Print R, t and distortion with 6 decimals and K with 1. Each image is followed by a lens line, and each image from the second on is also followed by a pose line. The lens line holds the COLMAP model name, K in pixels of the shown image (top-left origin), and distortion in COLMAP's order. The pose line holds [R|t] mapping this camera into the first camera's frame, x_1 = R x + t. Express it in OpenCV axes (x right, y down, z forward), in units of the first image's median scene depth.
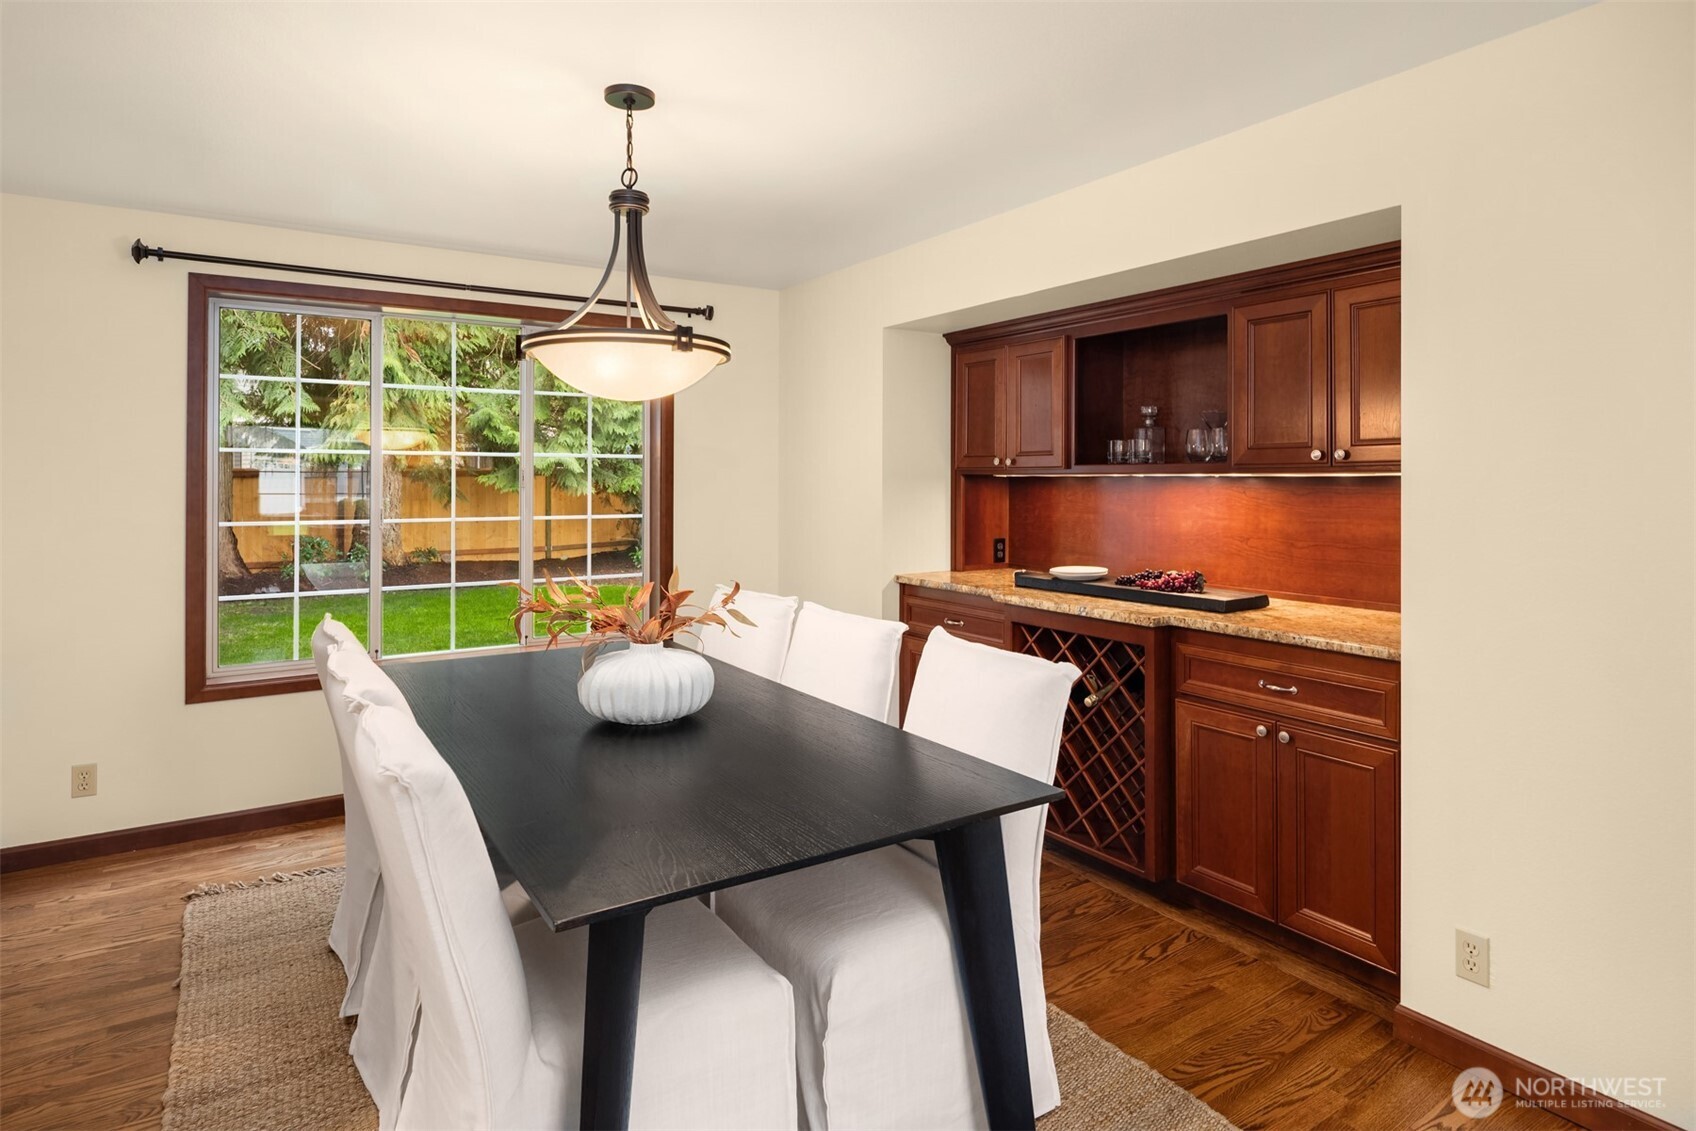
lens RADIAL K [[937.0, 0, 844.8], [0, 937.0, 478.9], [0, 0, 1]] dist [-0.005256, -0.001101]
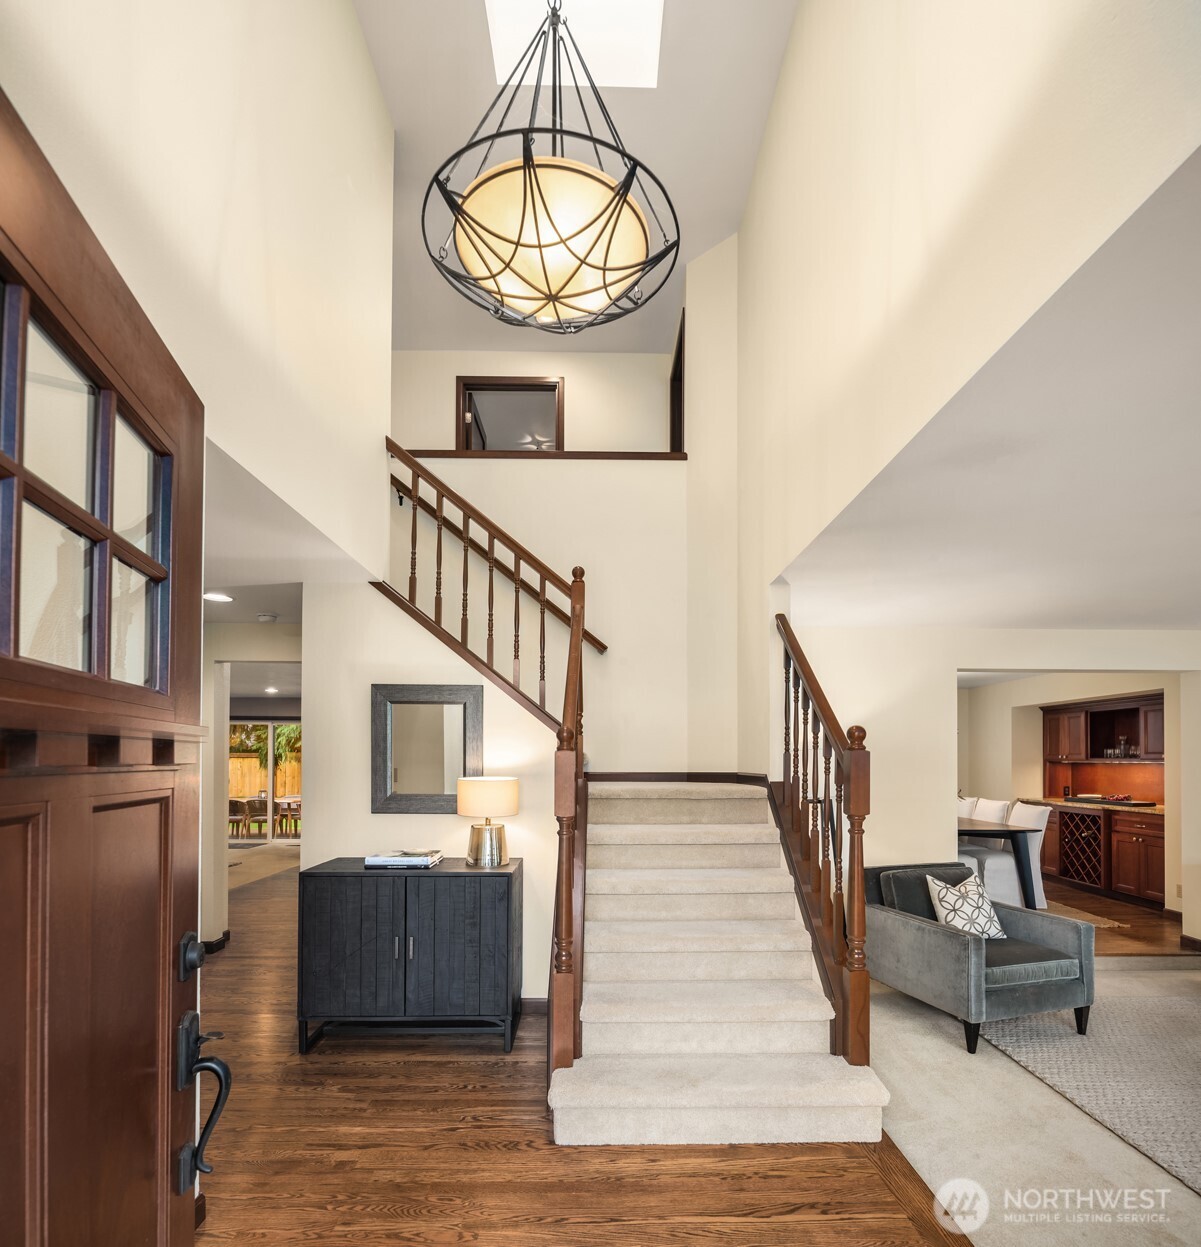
lens RADIAL K [[669.2, 0, 601.4], [0, 669.2, 755.6], [0, 0, 1]] dist [-0.004687, -0.002430]
pose [[0.846881, -0.002173, -0.531779, 0.075704], [-0.002101, 0.999970, -0.007433, -0.004664], [0.531779, 0.007412, 0.846851, -1.545086]]
